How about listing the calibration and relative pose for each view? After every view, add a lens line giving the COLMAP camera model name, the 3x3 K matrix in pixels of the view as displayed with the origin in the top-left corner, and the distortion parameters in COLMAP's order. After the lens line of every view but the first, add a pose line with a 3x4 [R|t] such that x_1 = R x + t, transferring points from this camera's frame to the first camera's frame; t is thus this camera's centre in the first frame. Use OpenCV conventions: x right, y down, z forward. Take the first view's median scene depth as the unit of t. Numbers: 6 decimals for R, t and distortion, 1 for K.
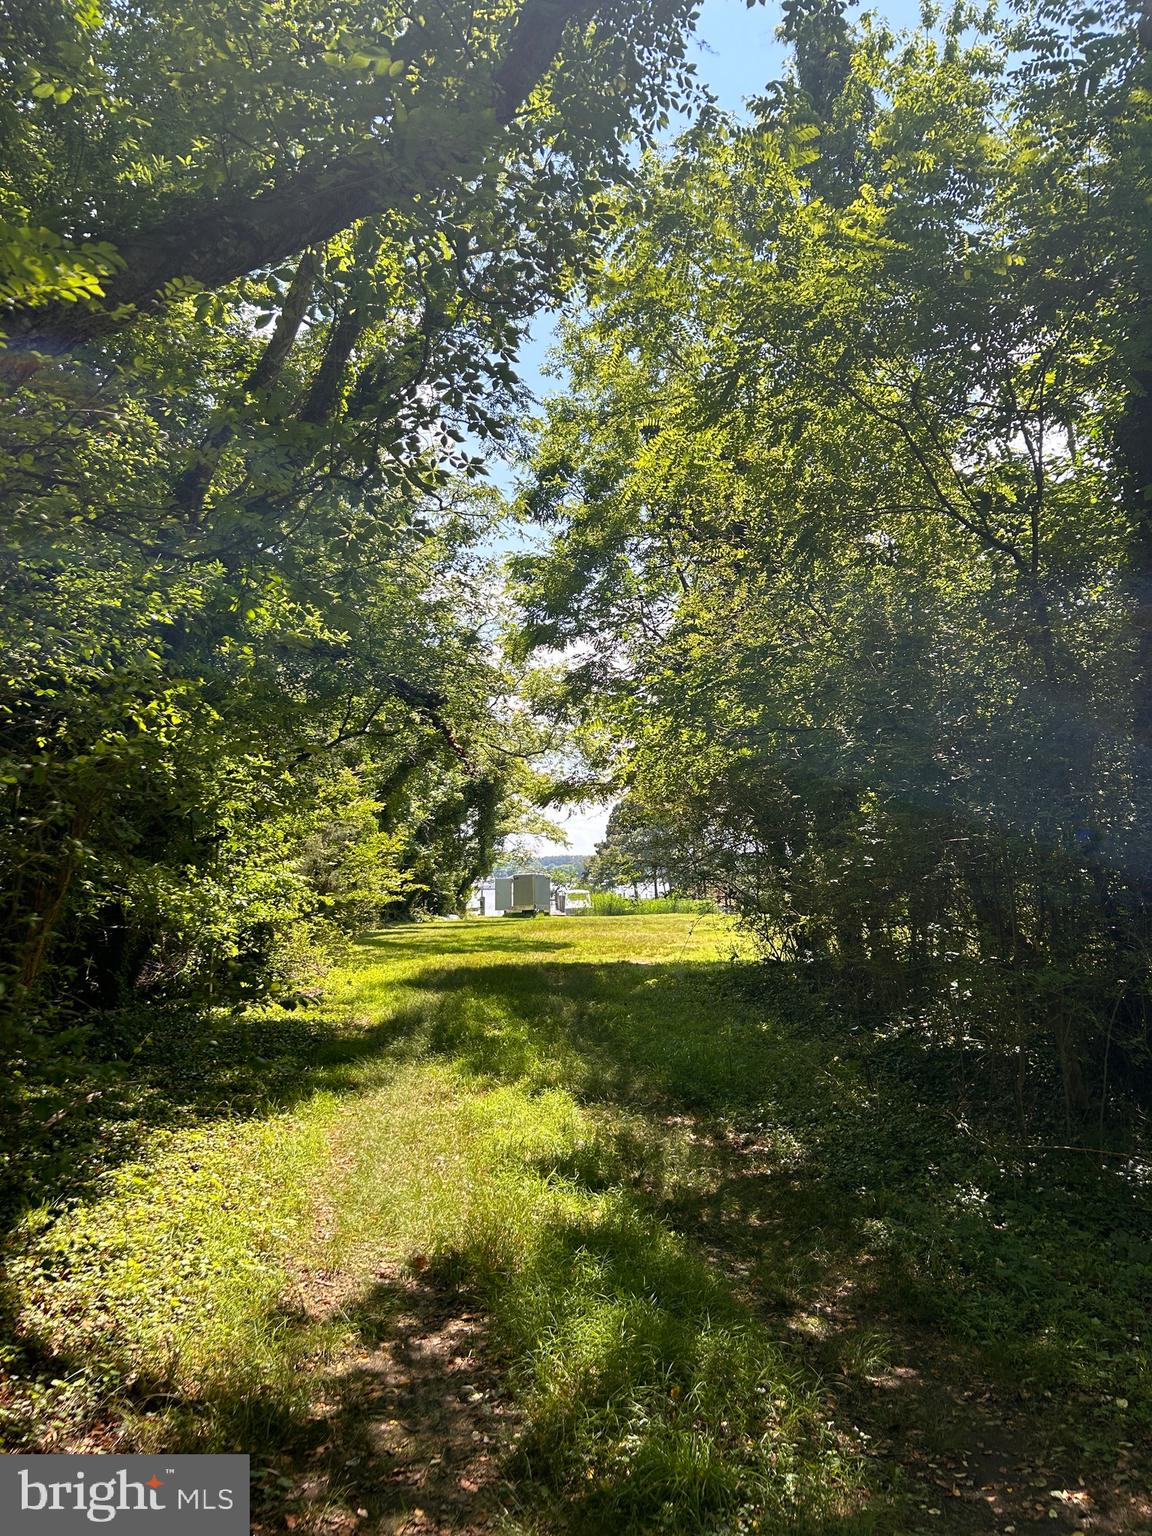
lens RADIAL K [[1195.5, 0, 576.1], [0, 1195.5, 760.5], [0, 0, 1]] dist [0.047363, -0.037779]
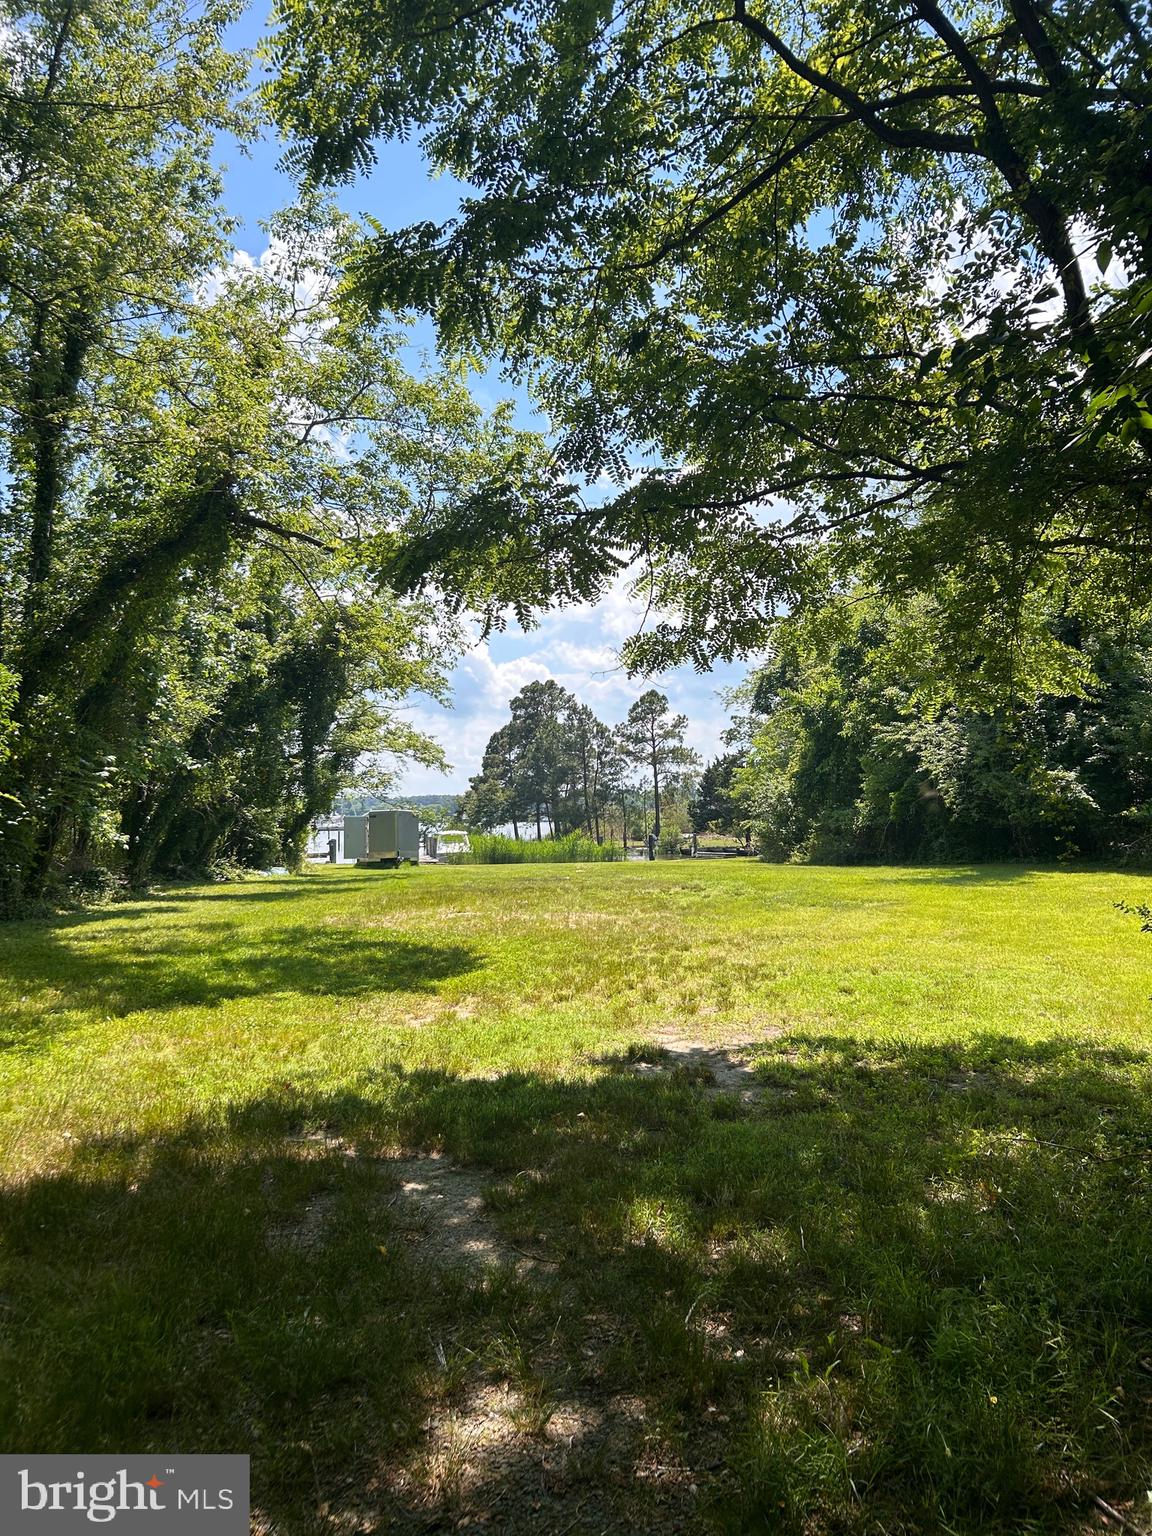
lens RADIAL K [[1195.5, 0, 575.2], [0, 1195.5, 783.3], [0, 0, 1]] dist [0.047363, -0.037779]
pose [[0.994030, 0.002888, 0.109072, -0.006260], [-0.010395, 0.997610, 0.068314, 0.025941], [-0.108614, -0.069040, 0.991684, 0.248794]]
